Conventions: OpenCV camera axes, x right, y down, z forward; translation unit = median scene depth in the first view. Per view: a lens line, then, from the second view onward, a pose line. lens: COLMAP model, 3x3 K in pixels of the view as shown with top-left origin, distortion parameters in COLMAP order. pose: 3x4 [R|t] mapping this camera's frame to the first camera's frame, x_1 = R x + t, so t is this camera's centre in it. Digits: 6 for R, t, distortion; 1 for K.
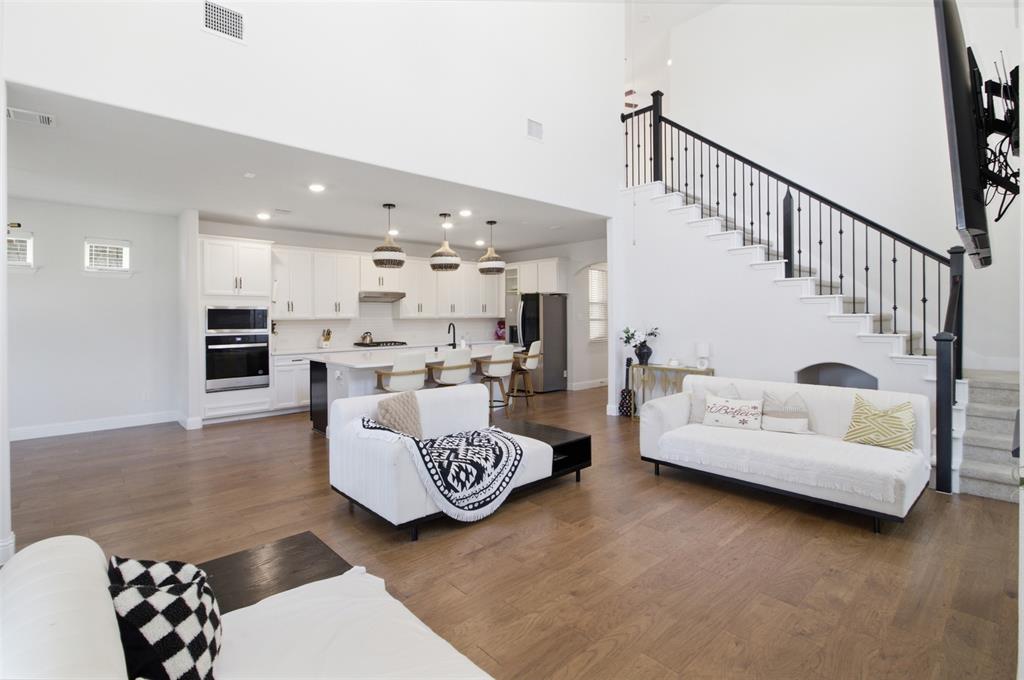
lens RADIAL K [[484.2, 0, 510.2], [0, 484.2, 310.9], [0, 0, 1]] dist [-0.004637, 0.000192]
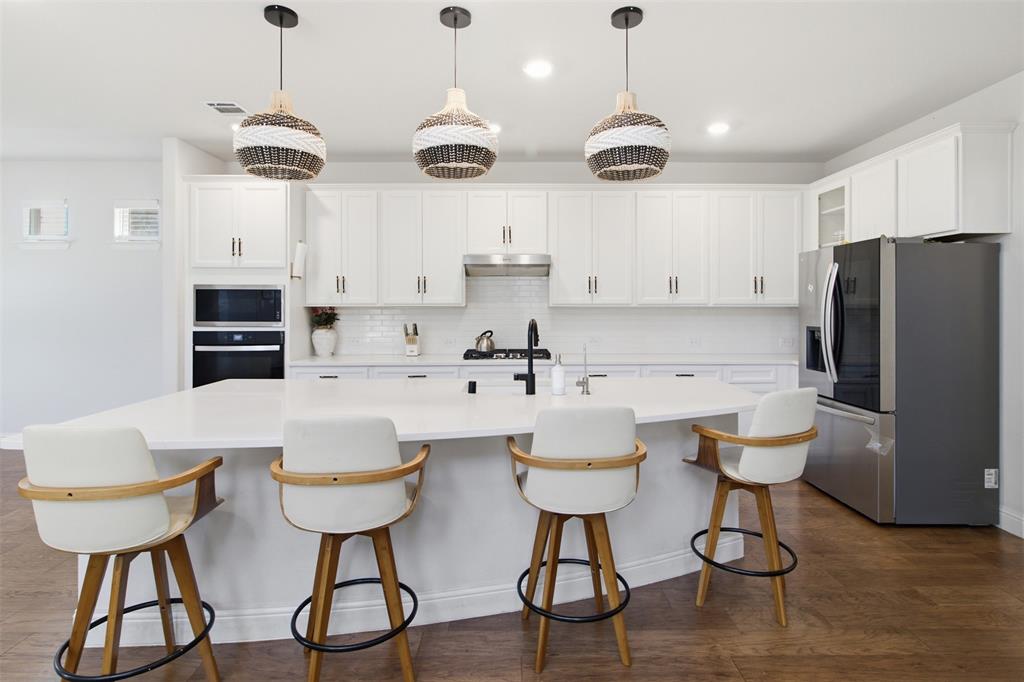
lens RADIAL K [[523.3, 0, 516.1], [0, 523.3, 305.5], [0, 0, 1]] dist [0.000530, 0.000386]
pose [[0.745433, 0.007023, -0.666544, 0.152744], [0.003190, 0.999895, 0.014102, 0.008647], [0.666573, -0.012638, 0.745333, 0.730287]]
